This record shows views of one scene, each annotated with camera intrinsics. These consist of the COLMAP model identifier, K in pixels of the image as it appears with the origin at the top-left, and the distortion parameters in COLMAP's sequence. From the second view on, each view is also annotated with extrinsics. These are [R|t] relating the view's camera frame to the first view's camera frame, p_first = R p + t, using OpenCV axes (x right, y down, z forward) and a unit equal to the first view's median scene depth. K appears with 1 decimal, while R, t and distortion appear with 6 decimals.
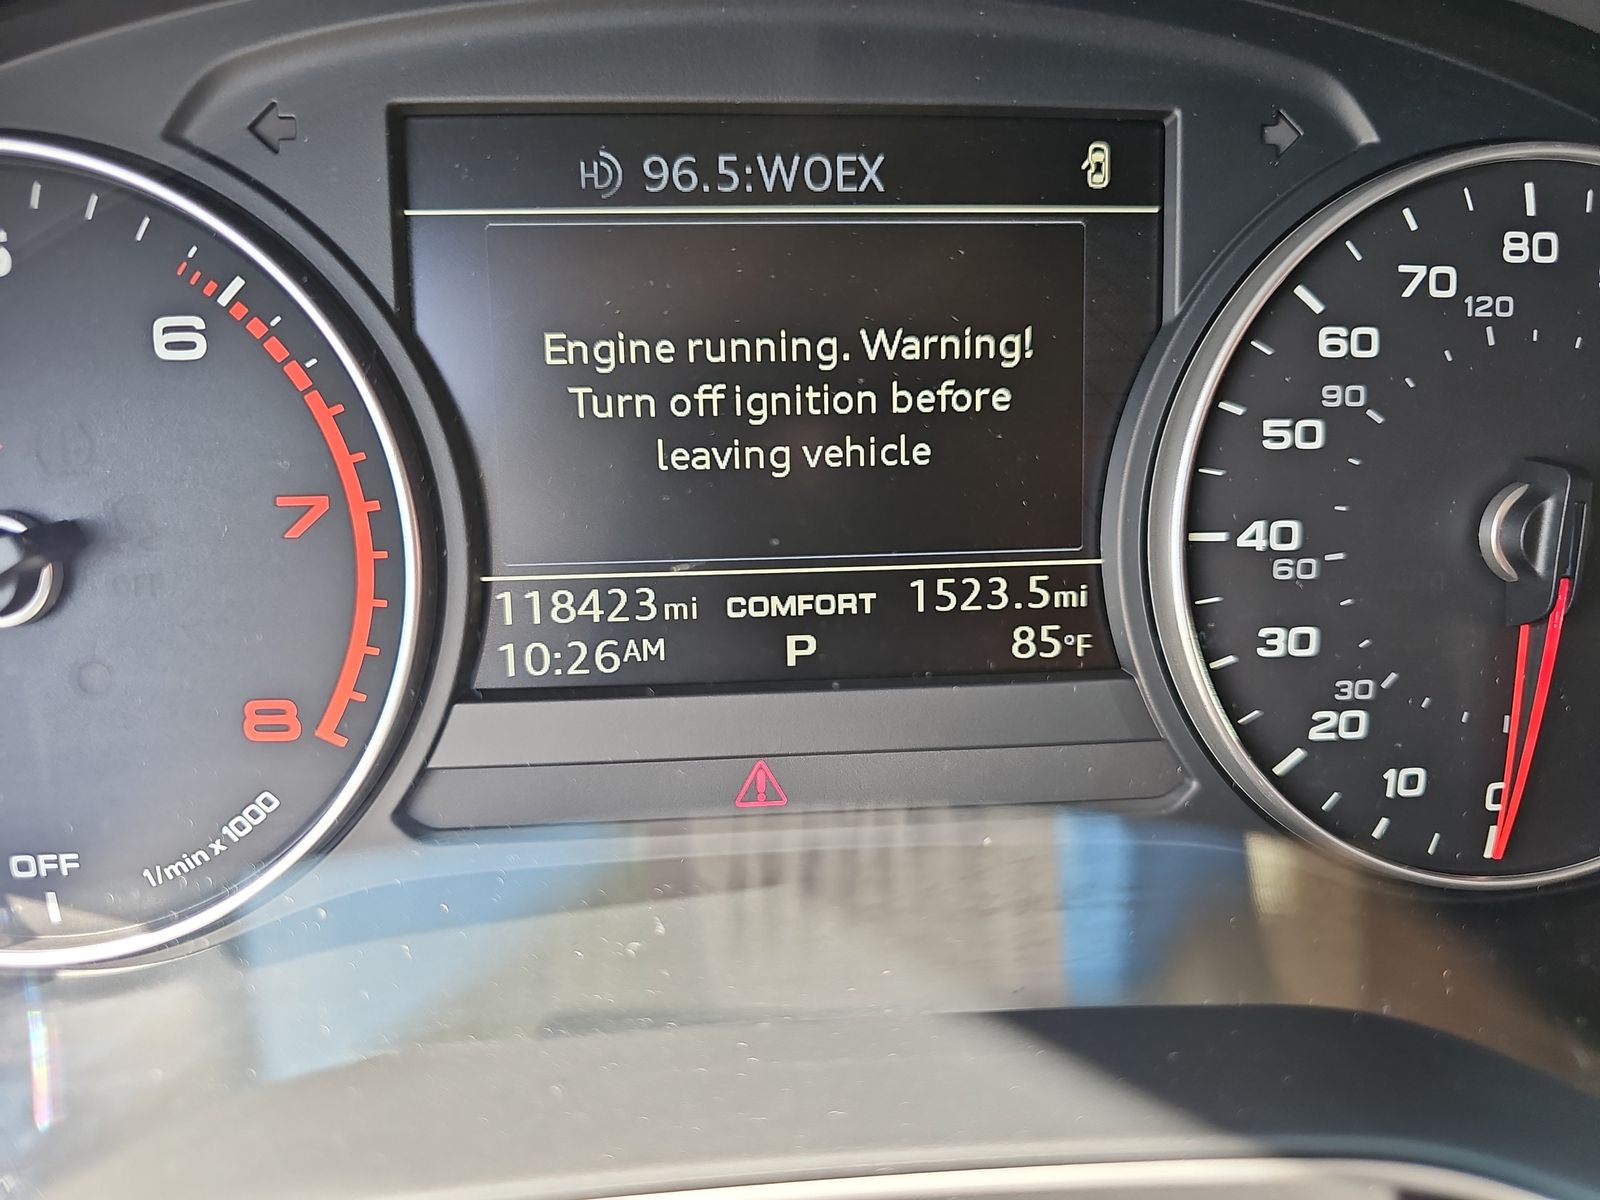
lens RADIAL K [[1083.9, 0, 800.0], [0, 1083.9, 600.0], [0, 0, 1]] dist [-0.035147, -0.001795]
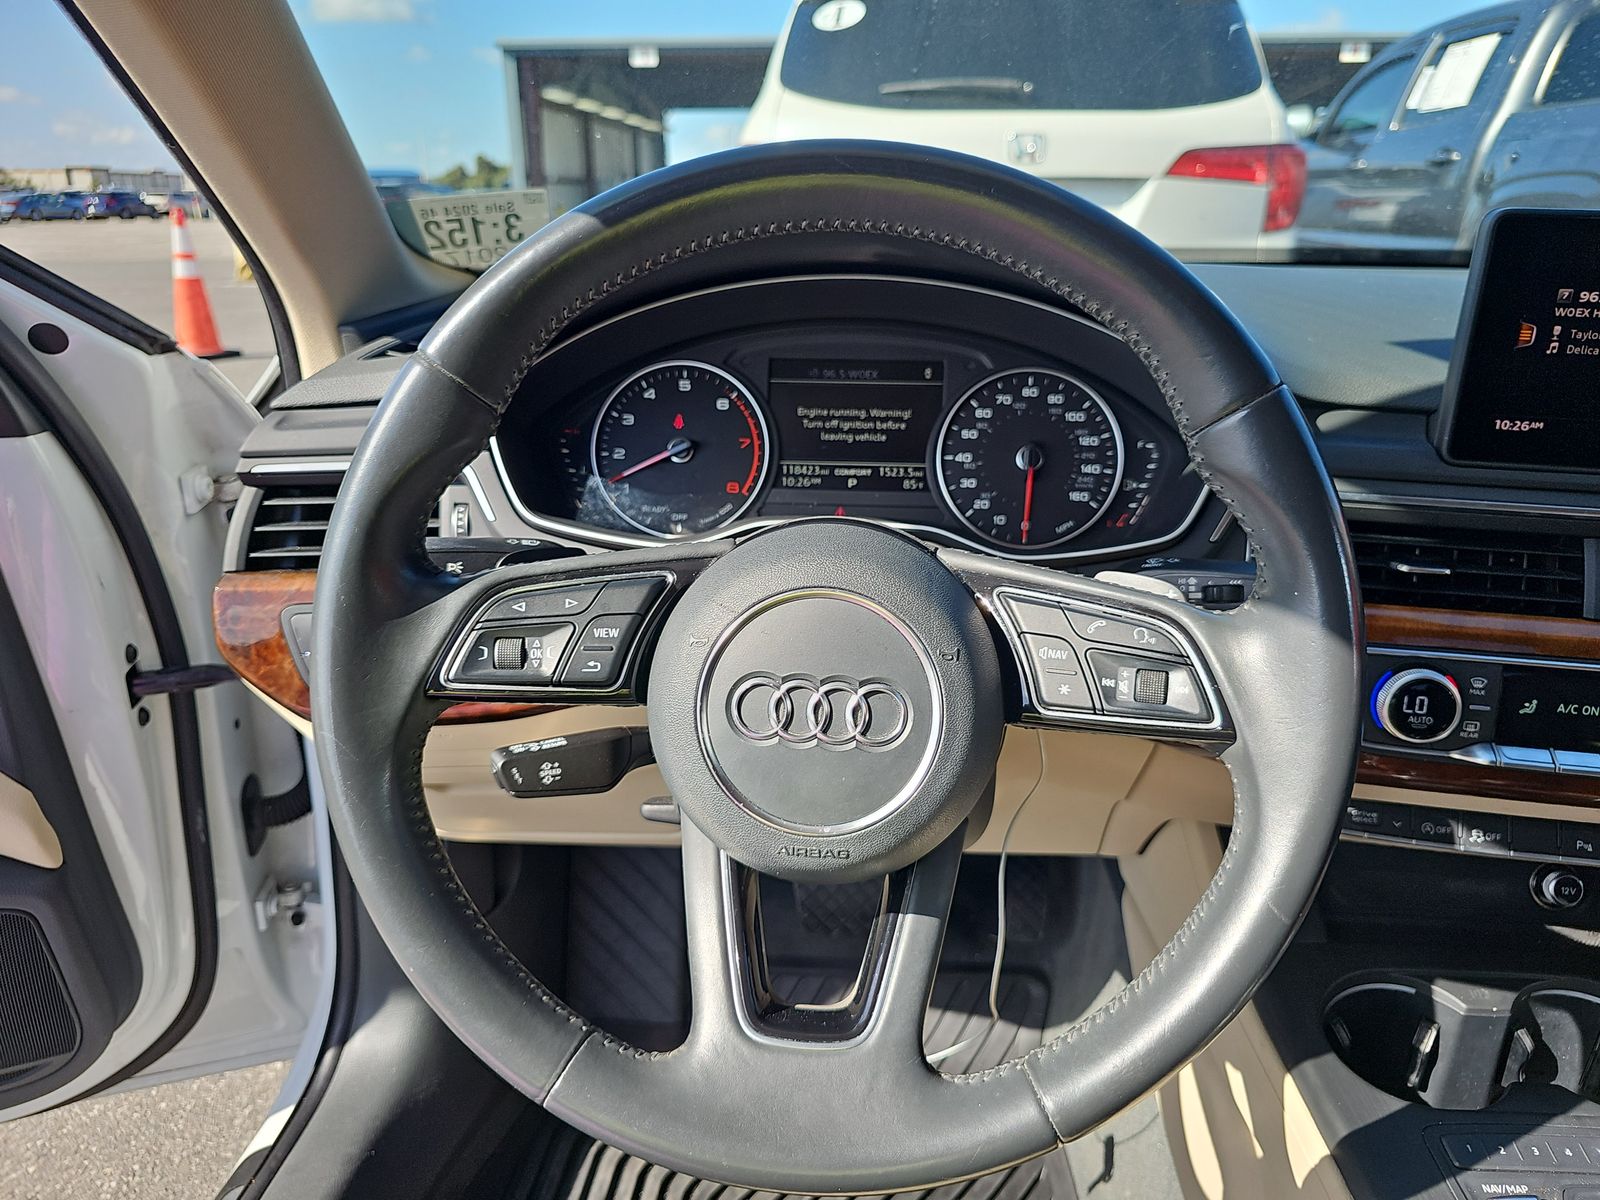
lens RADIAL K [[1077.8, 0, 802.8], [0, 1077.8, 645.3], [0, 0, 1]] dist [0.002795, -0.000622]
pose [[0.987221, 0.053652, -0.150052, 0.484419], [-0.074394, 0.987880, -0.136233, 1.284388], [0.140924, 0.145655, 0.979247, -3.107976]]
